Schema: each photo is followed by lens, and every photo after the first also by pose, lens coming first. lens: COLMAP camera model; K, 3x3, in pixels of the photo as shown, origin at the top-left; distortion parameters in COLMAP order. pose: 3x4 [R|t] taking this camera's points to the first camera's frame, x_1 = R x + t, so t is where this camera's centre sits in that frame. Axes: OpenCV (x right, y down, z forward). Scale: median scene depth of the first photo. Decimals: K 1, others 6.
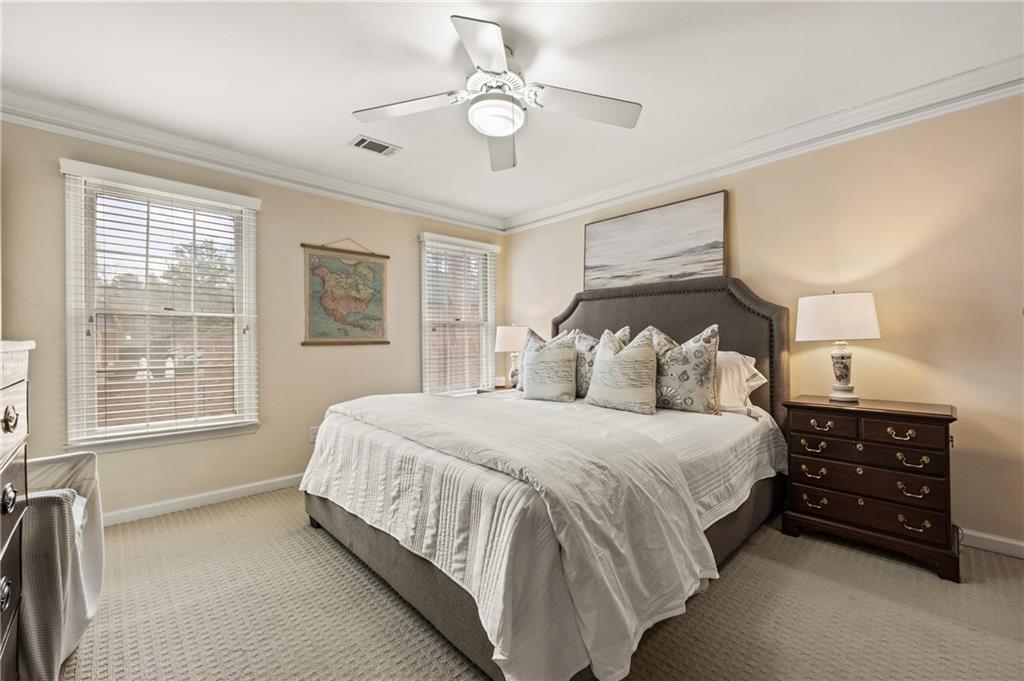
lens RADIAL K [[420.0, 0, 514.2], [0, 420.0, 337.6], [0, 0, 1]] dist [0.004566, 0.000236]
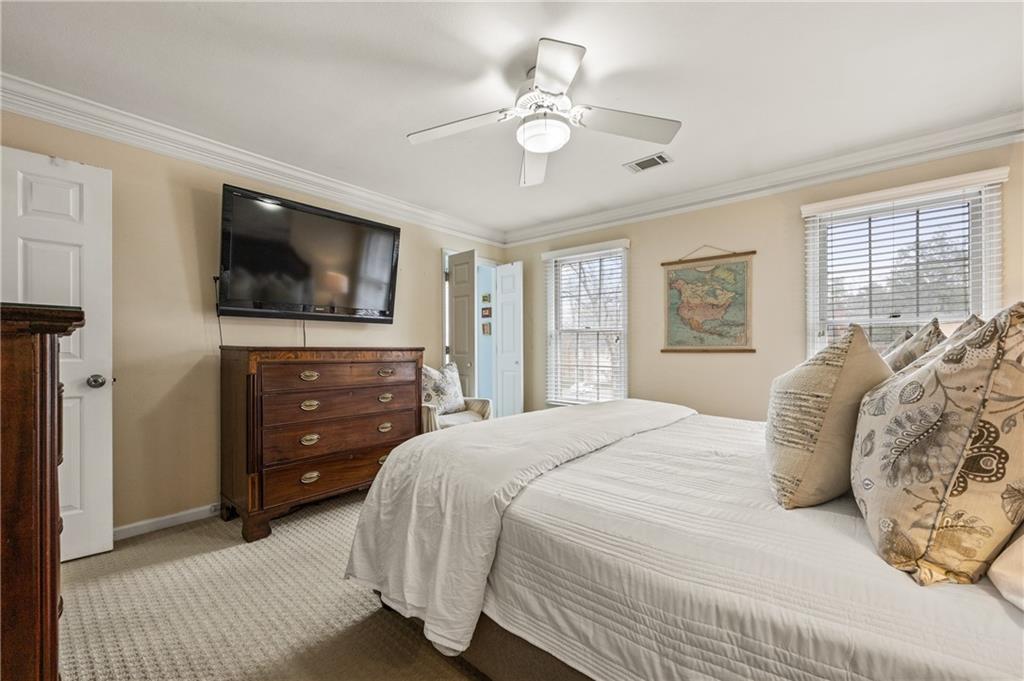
lens RADIAL K [[408.7, 0, 514.5], [0, 408.7, 347.0], [0, 0, 1]] dist [-0.000356, -0.000170]
pose [[0.091714, -0.001039, -0.995785, 0.524849], [-0.001882, 0.999997, -0.001217, 0.006093], [0.995784, 0.001985, 0.091712, 0.461572]]
